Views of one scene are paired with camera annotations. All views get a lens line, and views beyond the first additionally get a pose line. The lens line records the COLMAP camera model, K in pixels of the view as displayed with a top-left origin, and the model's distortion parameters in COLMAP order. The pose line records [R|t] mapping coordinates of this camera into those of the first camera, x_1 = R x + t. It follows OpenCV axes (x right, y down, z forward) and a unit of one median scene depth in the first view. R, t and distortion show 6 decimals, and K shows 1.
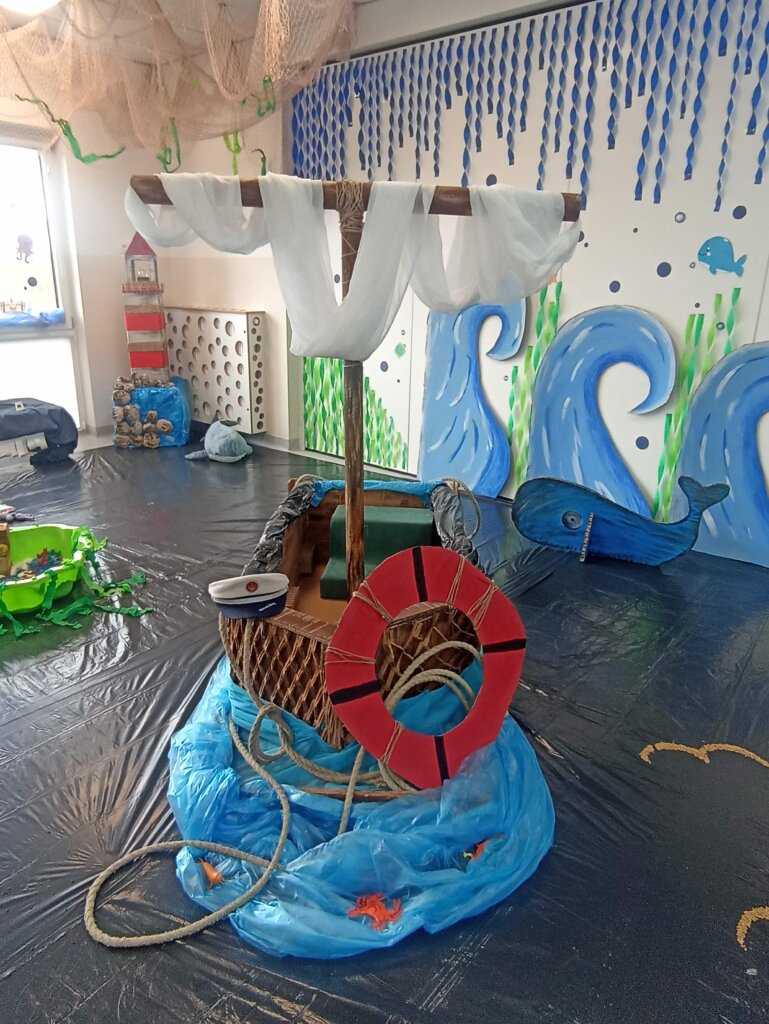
lens RADIAL K [[693.4, 0, 388.7], [0, 693.4, 509.4], [0, 0, 1]] dist [-0.061805, 0.045837]
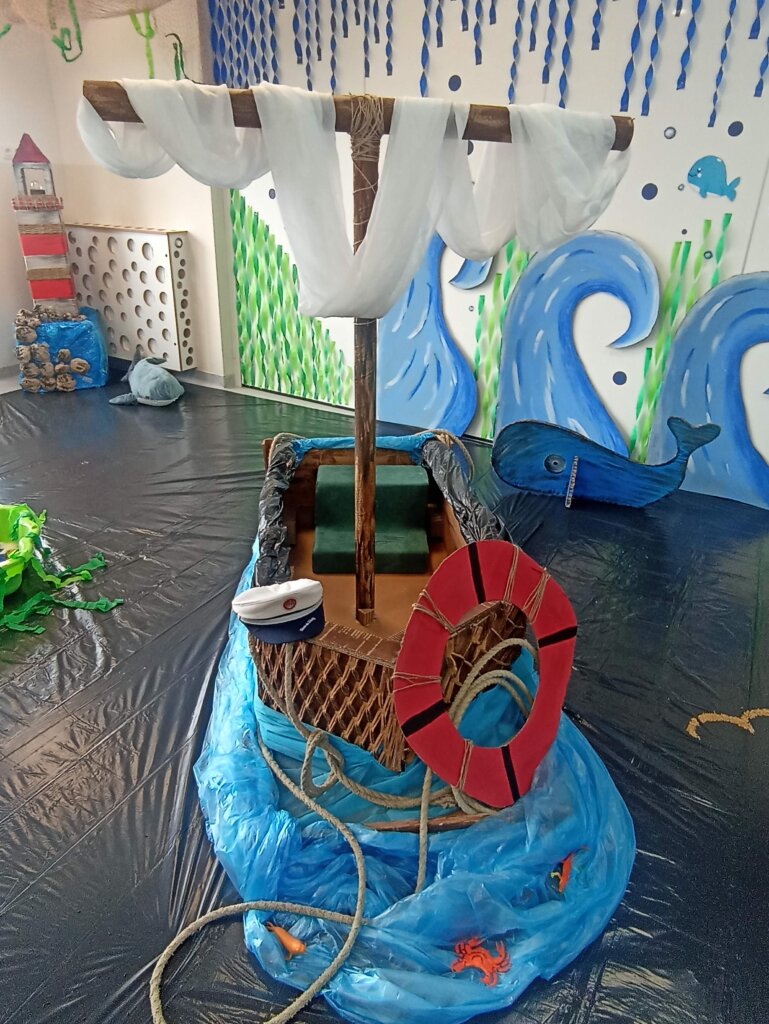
lens RADIAL K [[693.4, 0, 388.7], [0, 693.4, 509.4], [0, 0, 1]] dist [-0.061805, 0.045837]
pose [[0.988836, -0.059706, 0.136521, -0.092355], [0.041551, 0.990357, 0.132160, -0.054999], [-0.143096, -0.125012, 0.981782, 0.078965]]
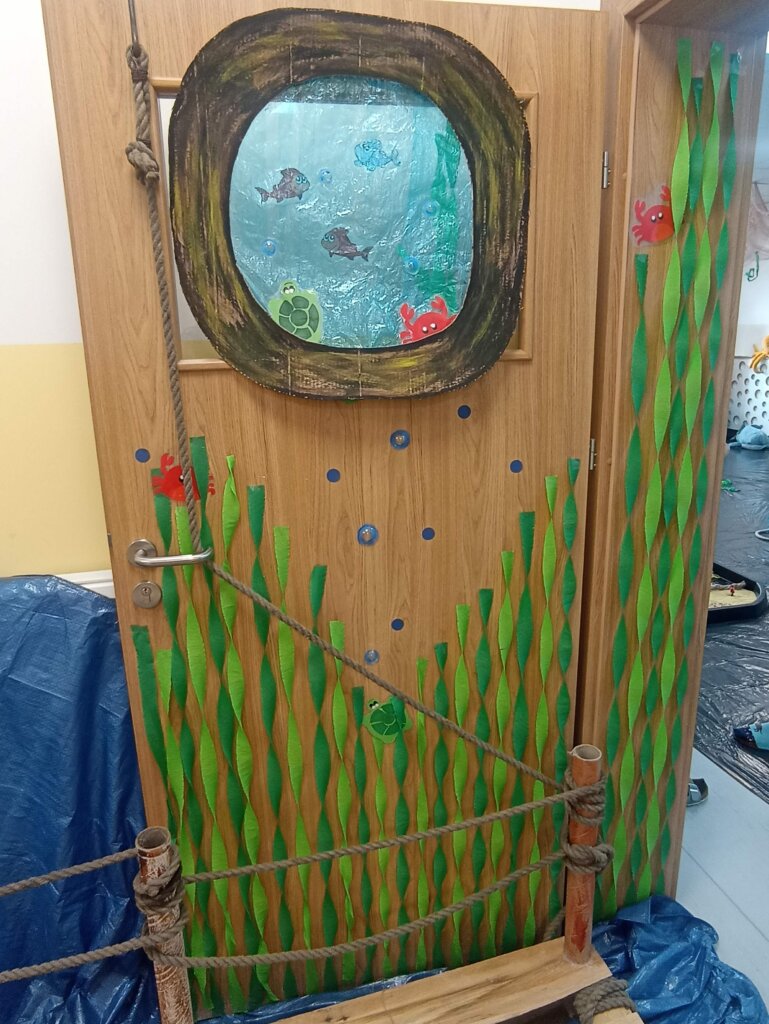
lens RADIAL K [[693.4, 0, 388.7], [0, 693.4, 509.4], [0, 0, 1]] dist [-0.061805, 0.045837]
pose [[0.819544, 0.108977, -0.562558, -0.026762], [-0.150775, 0.988165, -0.028228, 0.329663], [0.552824, 0.107954, 0.826276, -1.050974]]
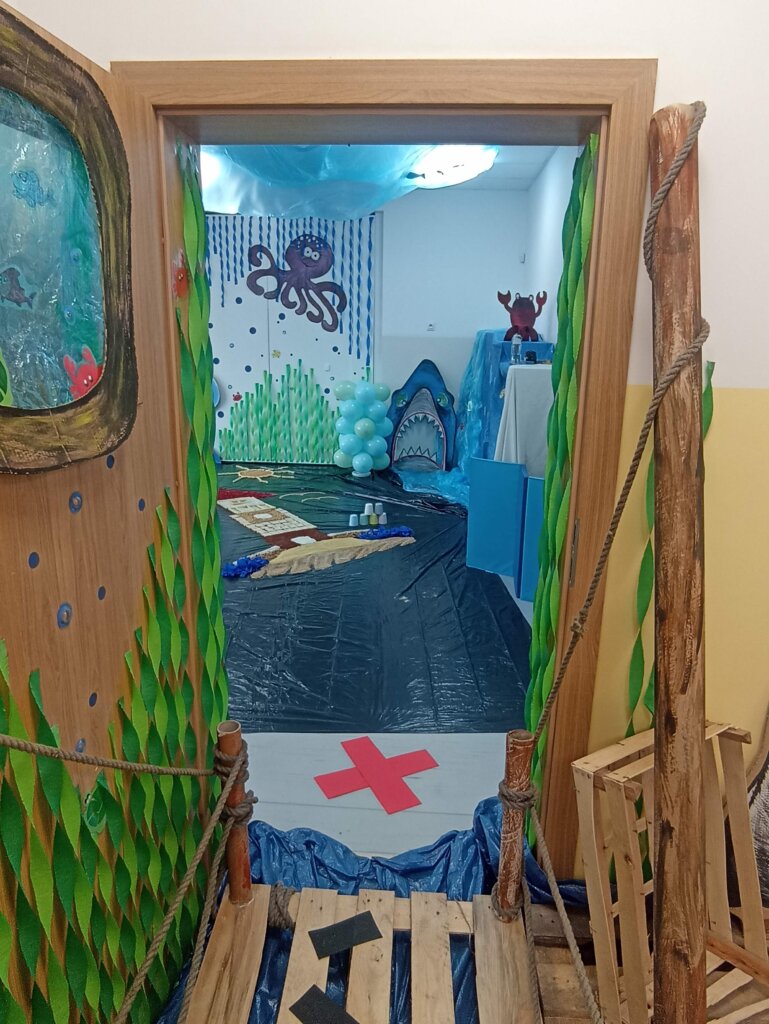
lens RADIAL K [[693.4, 0, 388.7], [0, 693.4, 509.4], [0, 0, 1]] dist [-0.061805, 0.045837]
pose [[0.800629, -0.162219, 0.576783, -0.277155], [0.194347, 0.980914, 0.006109, 0.314375], [-0.566765, 0.107205, 0.816875, -1.100965]]
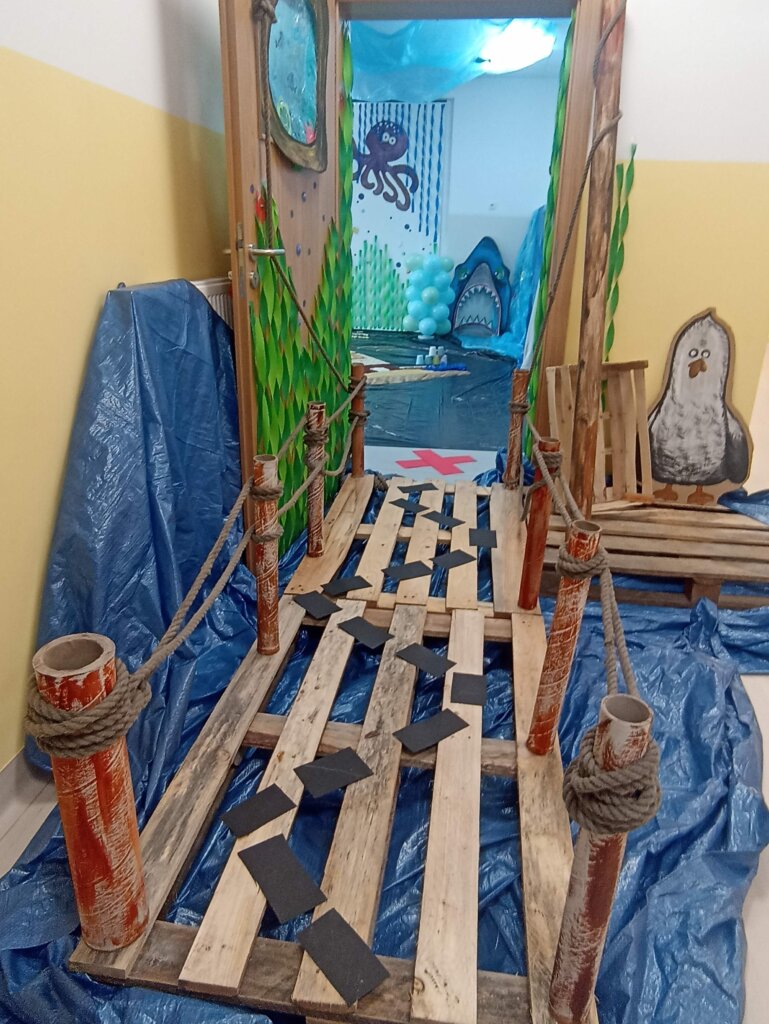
lens RADIAL K [[693.4, 0, 388.7], [0, 693.4, 509.4], [0, 0, 1]] dist [-0.061805, 0.045837]
pose [[0.850557, -0.191215, 0.489887, -0.512165], [0.162839, 0.981532, 0.100390, 0.519023], [-0.500036, -0.005615, 0.865986, -1.367314]]
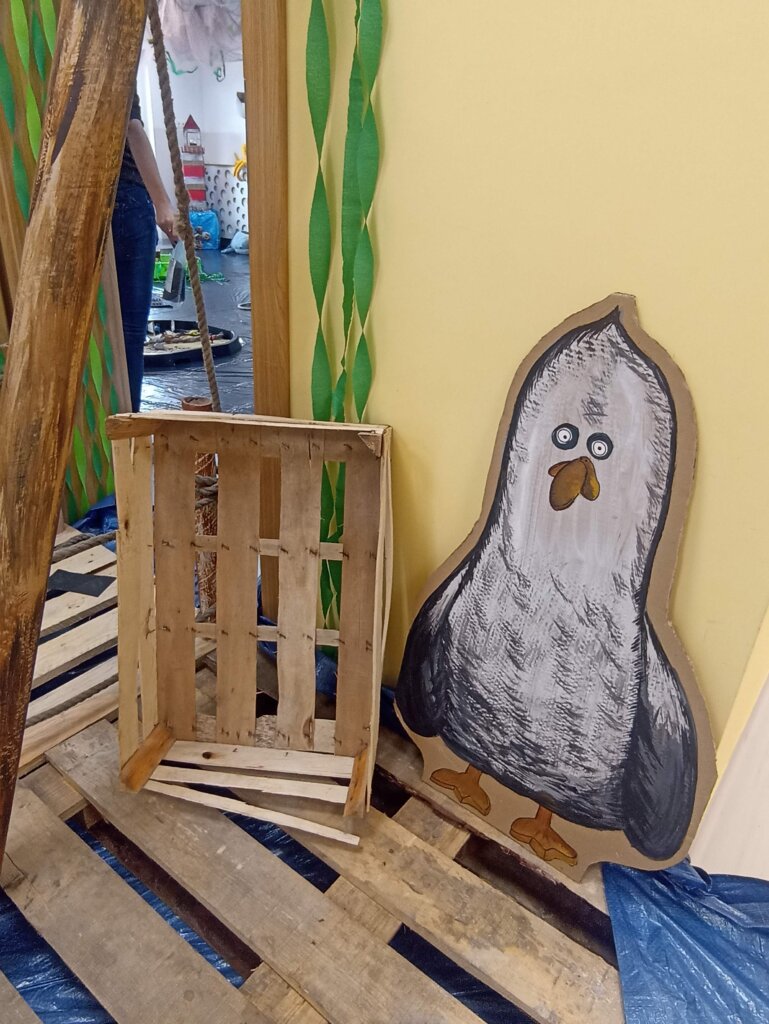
lens RADIAL K [[693.4, 0, 388.7], [0, 693.4, 509.4], [0, 0, 1]] dist [-0.061805, 0.045837]
pose [[0.999129, 0.009101, 0.040730, 0.087834], [-0.014152, 0.991994, 0.125487, 0.477684], [-0.039262, -0.125954, 0.991259, -1.127037]]
